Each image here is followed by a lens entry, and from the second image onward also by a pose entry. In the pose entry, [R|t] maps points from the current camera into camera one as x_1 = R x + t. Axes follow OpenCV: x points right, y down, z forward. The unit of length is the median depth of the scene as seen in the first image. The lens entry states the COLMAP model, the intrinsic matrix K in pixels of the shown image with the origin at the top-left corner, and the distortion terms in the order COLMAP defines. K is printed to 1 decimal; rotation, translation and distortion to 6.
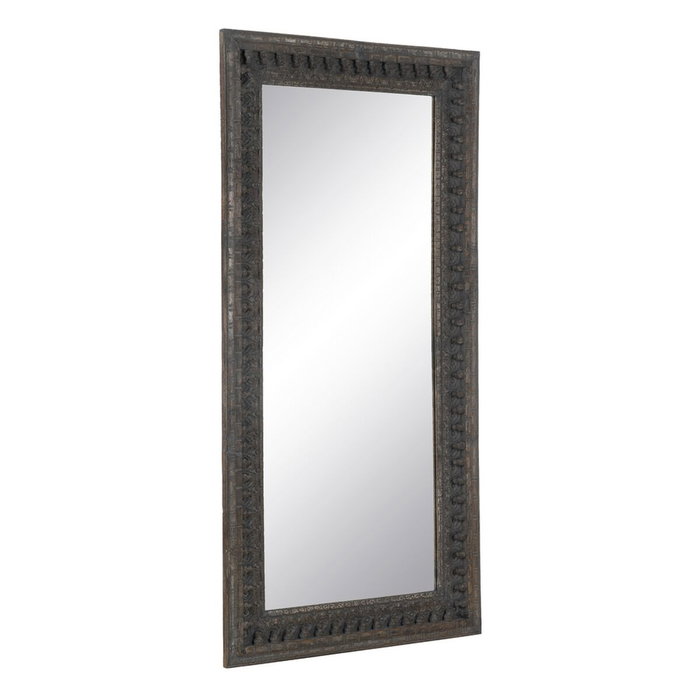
lens RADIAL K [[1807.1, 0, 350.0], [0, 1807.1, 350.0], [0, 0, 1]] dist [0.042638, 0.003613]
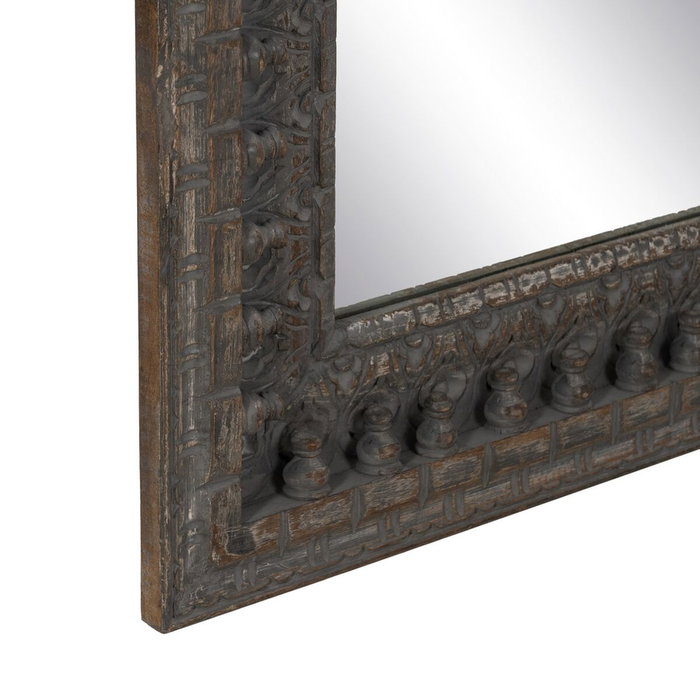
lens RADIAL K [[3297.0, 0, 350.0], [0, 3297.0, 350.0], [0, 0, 1]] dist [-0.214664, 10.196249]
pose [[0.995629, -0.015920, 0.092027, -0.077917], [-0.018597, 0.931837, 0.362401, 0.013622], [-0.091524, -0.362528, 0.927468, 0.648986]]
